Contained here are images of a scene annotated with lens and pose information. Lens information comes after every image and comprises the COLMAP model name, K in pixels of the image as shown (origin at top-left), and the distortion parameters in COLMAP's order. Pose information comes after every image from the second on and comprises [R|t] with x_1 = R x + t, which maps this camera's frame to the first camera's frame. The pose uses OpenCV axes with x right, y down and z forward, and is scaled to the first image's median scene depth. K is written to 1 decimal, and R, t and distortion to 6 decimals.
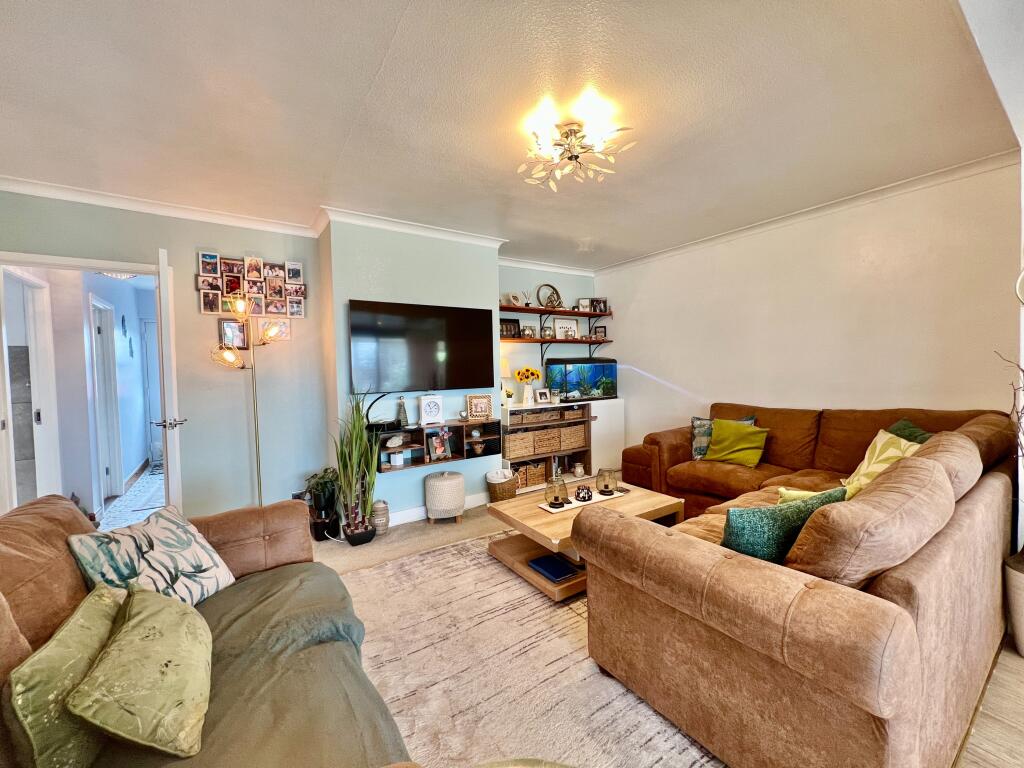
lens RADIAL K [[411.0, 0, 511.3], [0, 411.0, 382.4], [0, 0, 1]] dist [0.003096, -0.000329]
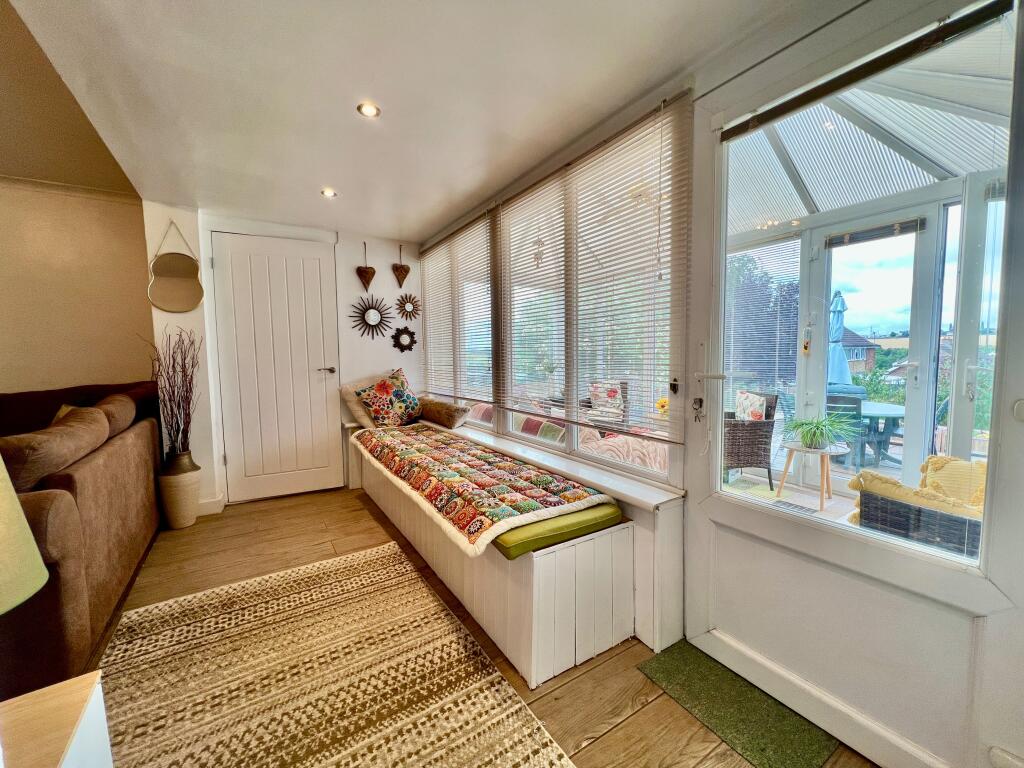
lens RADIAL K [[411.0, 0, 509.1], [0, 411.0, 384.6], [0, 0, 1]] dist [0.003096, -0.000329]
pose [[0.036662, -0.055355, 0.997793, -0.097631], [0.050548, 0.997289, 0.053469, 0.037348], [-0.998049, 0.048476, 0.039361, -0.146295]]
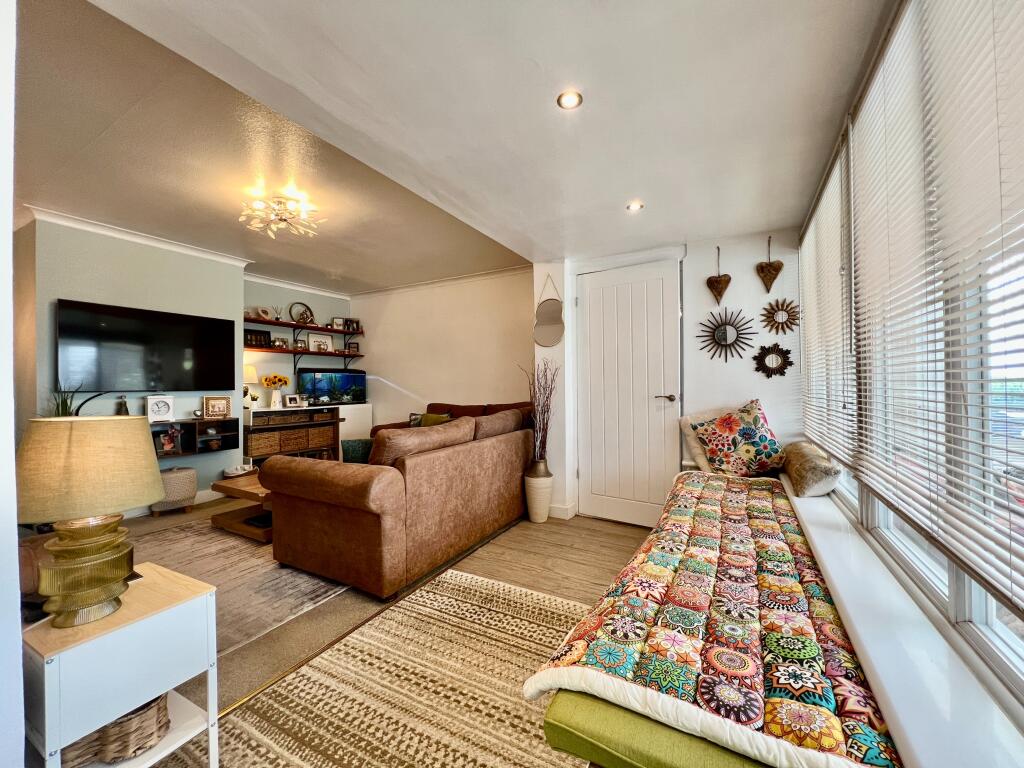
lens RADIAL K [[411.0, 0, 509.9], [0, 411.0, 382.2], [0, 0, 1]] dist [0.003096, -0.000329]
pose [[0.894184, 0.018834, 0.447304, 0.107739], [0.003290, 0.998811, -0.048633, 0.041011], [-0.447688, 0.044958, 0.893059, -0.282989]]
